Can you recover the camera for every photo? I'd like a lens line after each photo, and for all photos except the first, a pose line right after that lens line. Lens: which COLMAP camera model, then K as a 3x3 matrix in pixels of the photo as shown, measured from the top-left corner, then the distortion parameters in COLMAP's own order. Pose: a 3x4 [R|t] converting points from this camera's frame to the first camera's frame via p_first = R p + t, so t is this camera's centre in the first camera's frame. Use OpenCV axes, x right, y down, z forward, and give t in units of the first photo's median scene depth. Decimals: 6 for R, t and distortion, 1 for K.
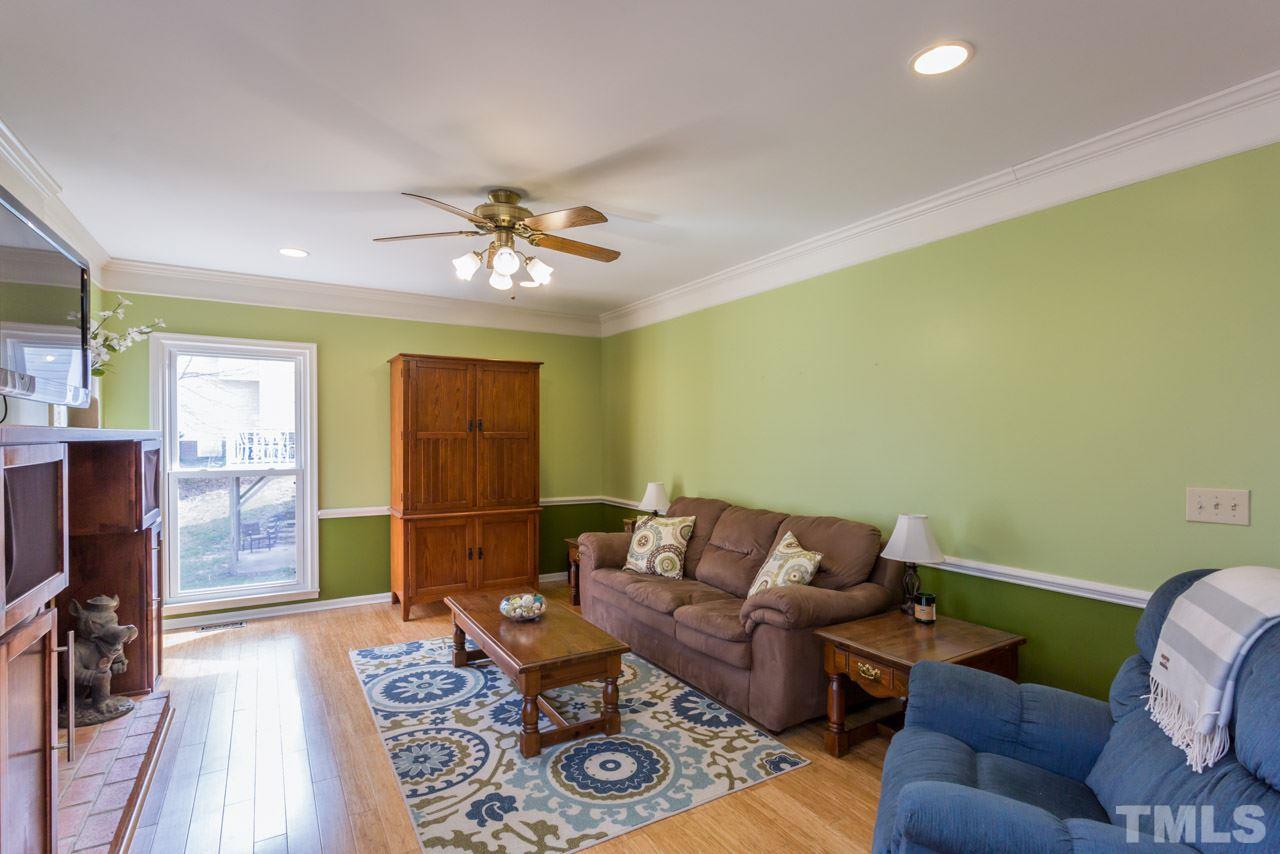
lens RADIAL K [[626.5, 0, 644.8], [0, 626.5, 445.9], [0, 0, 1]] dist [0.000991, 0.000606]
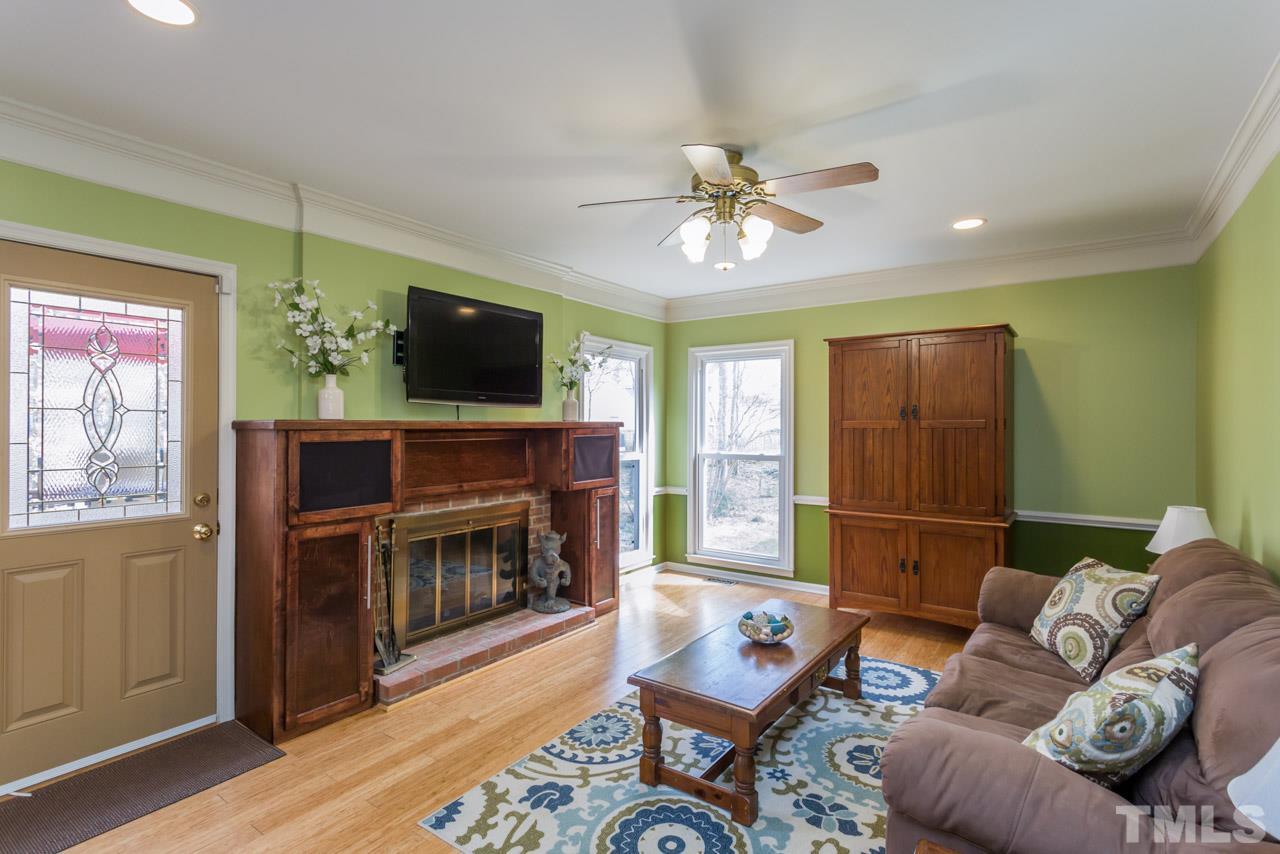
lens RADIAL K [[612.7, 0, 636.6], [0, 612.7, 423.8], [0, 0, 1]] dist [0.000998, 0.001038]
pose [[0.393212, -0.005714, -0.919430, 0.573888], [-0.012769, 0.999850, -0.011675, -0.005950], [0.919359, 0.016331, 0.393080, 0.587947]]
